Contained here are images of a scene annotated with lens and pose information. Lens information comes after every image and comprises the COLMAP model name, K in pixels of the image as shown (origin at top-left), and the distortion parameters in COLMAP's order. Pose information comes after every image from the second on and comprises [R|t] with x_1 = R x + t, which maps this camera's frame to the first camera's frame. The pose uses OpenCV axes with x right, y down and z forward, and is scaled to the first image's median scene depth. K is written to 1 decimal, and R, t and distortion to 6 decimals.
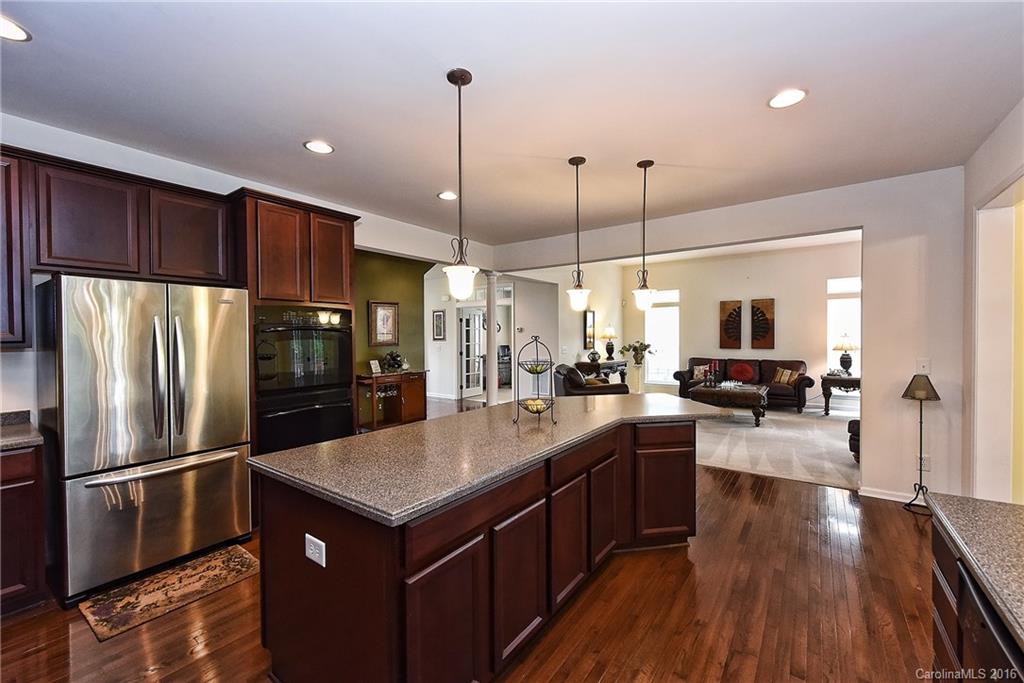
lens RADIAL K [[427.2, 0, 512.0], [0, 427.2, 341.5], [0, 0, 1]] dist [-0.000124, -0.000086]
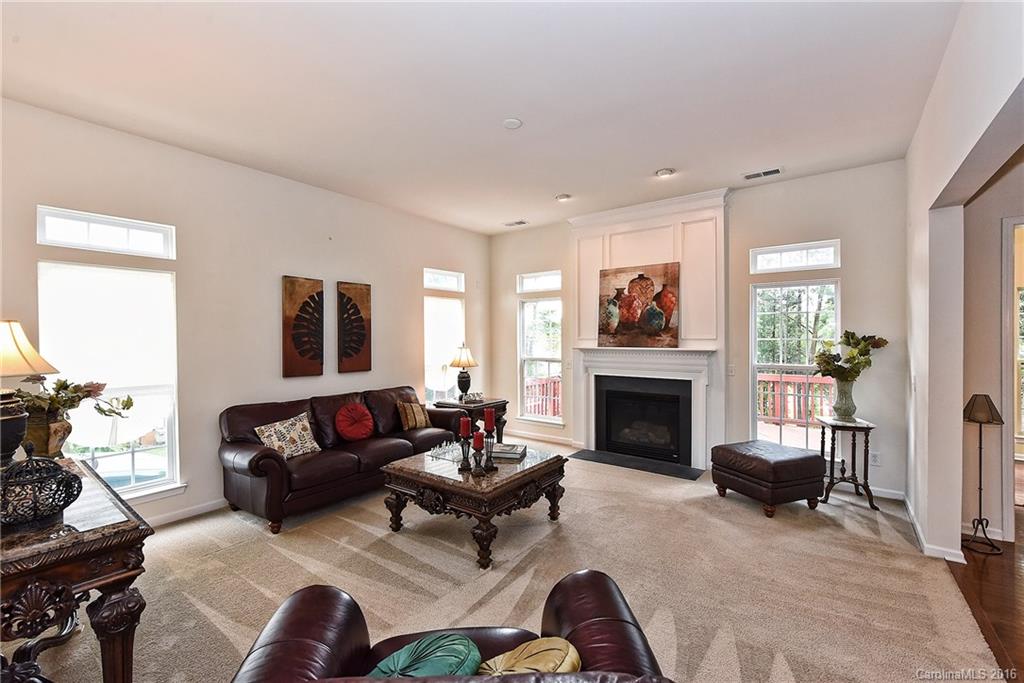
lens RADIAL K [[427.2, 0, 512.0], [0, 427.2, 341.5], [0, 0, 1]] dist [-0.000124, -0.000086]
pose [[0.006184, -0.003306, 0.999975, 0.028693], [0.018716, 0.999820, 0.003190, -0.020768], [-0.999806, 0.018695, 0.006244, 0.791904]]
